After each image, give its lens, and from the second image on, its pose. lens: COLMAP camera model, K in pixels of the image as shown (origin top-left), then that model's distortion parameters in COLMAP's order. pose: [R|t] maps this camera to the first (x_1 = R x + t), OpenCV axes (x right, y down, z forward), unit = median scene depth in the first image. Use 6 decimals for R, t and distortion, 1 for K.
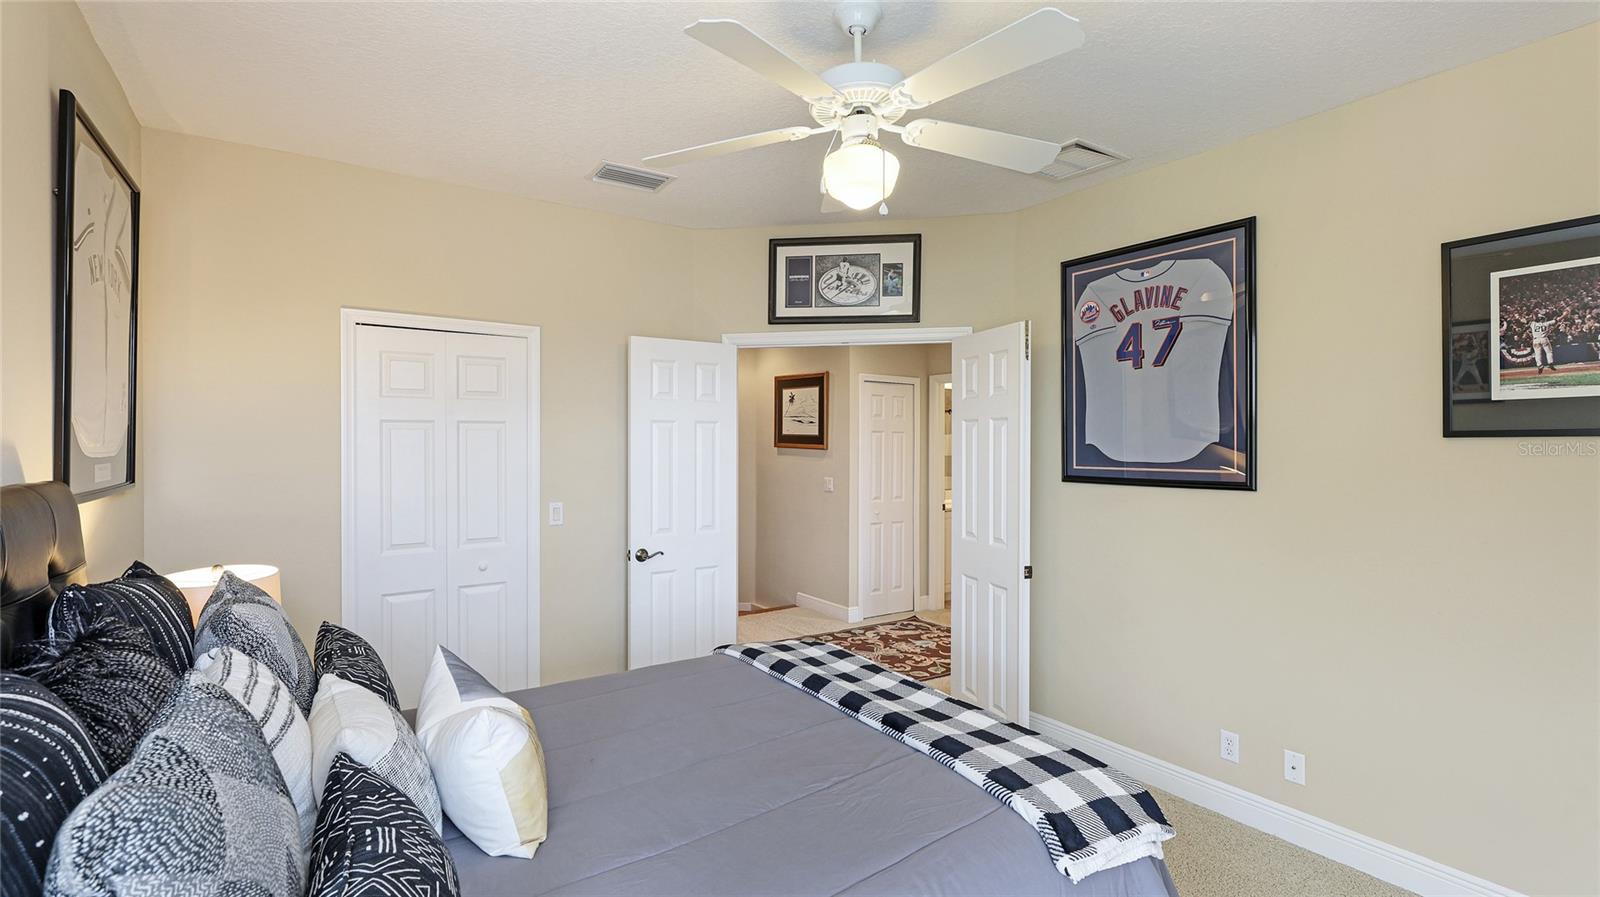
lens RADIAL K [[716.7, 0, 804.3], [0, 716.7, 438.2], [0, 0, 1]] dist [0.001808, 0.000539]
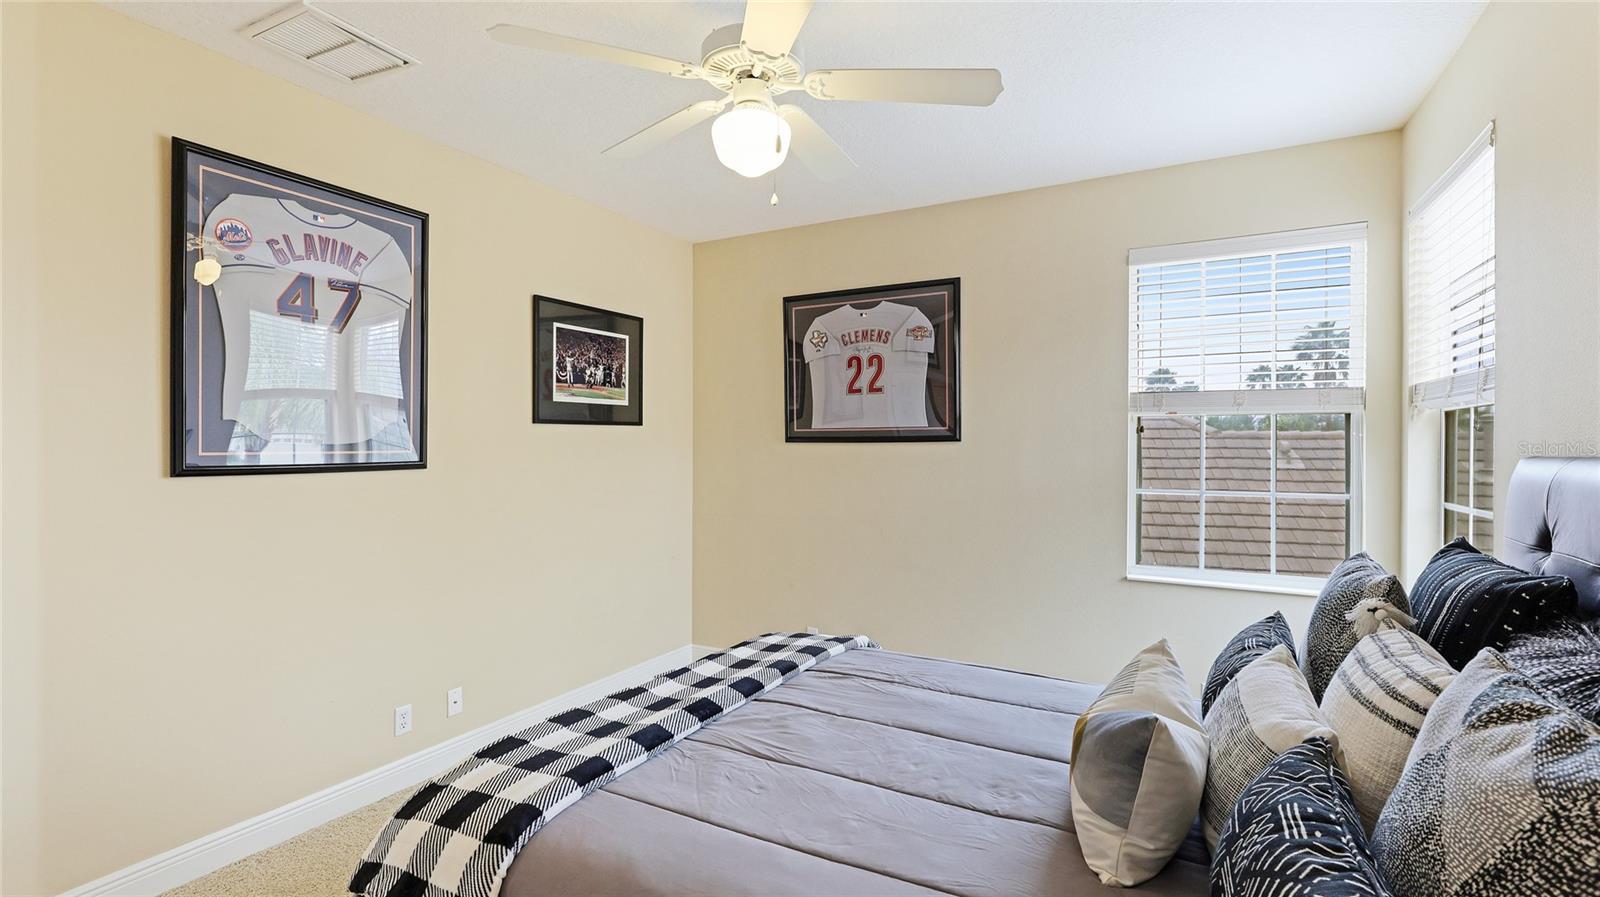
lens RADIAL K [[716.7, 0, 804.3], [0, 716.7, 438.2], [0, 0, 1]] dist [0.001808, 0.000539]
pose [[-0.451157, 0.000129, 0.892445, -0.577116], [-0.015317, 0.999852, -0.007887, 0.026928], [-0.892313, -0.017228, -0.451088, 0.955084]]
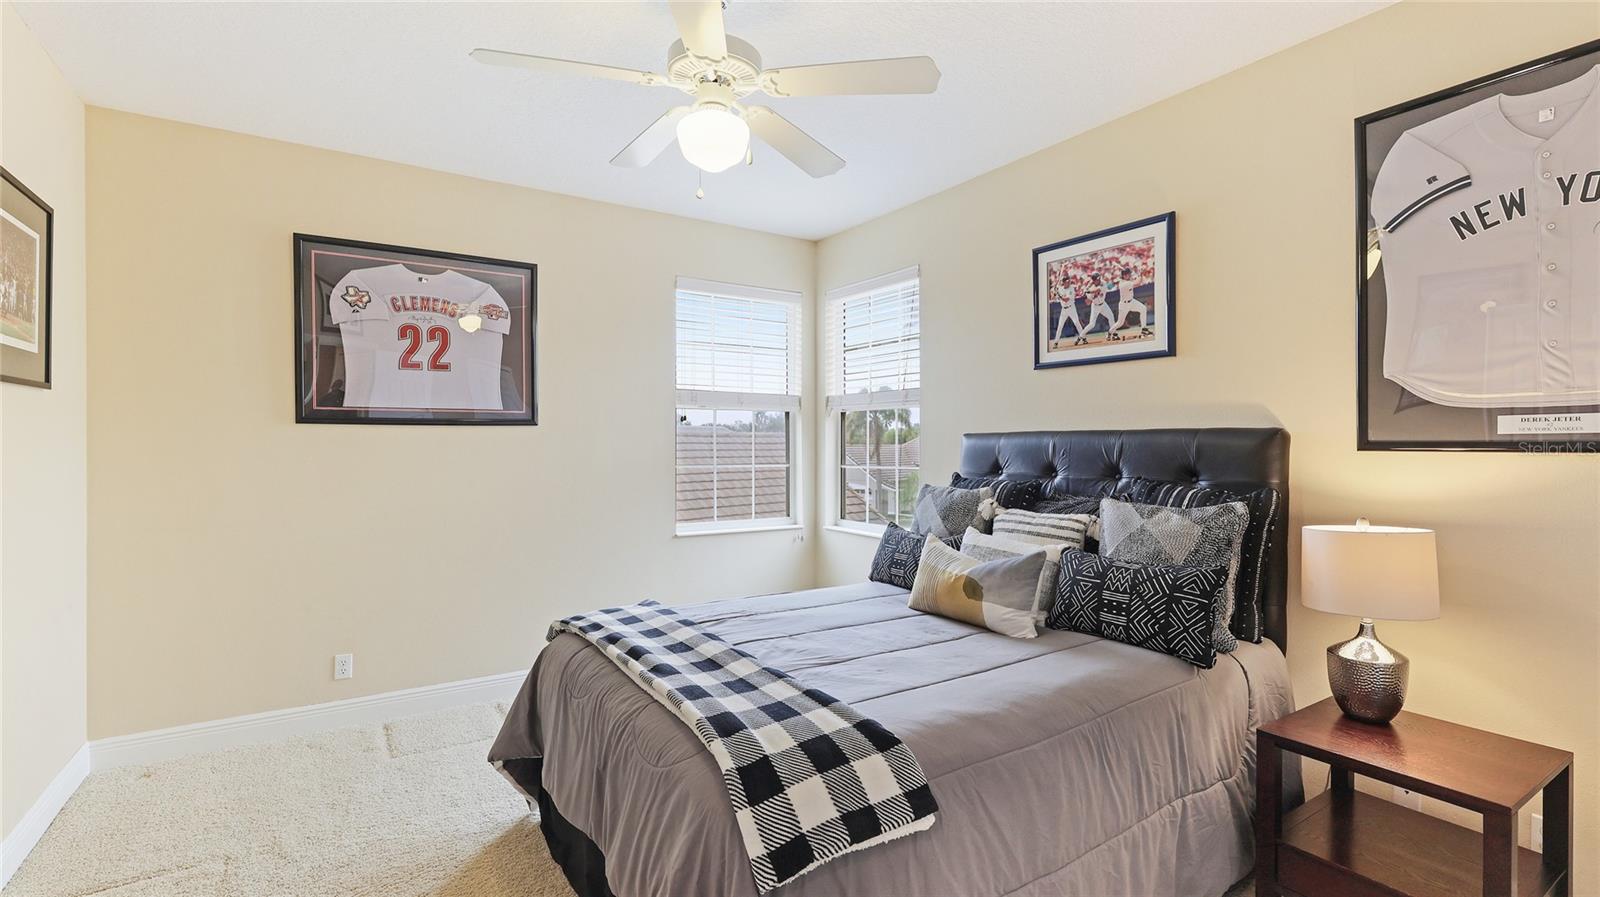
lens RADIAL K [[716.7, 0, 804.3], [0, 716.7, 438.2], [0, 0, 1]] dist [0.001808, 0.000539]
pose [[-0.999259, -0.014287, 0.035745, -0.105233], [-0.014783, 0.999798, -0.013644, 0.051680], [-0.035543, -0.014162, -0.999268, 1.412199]]
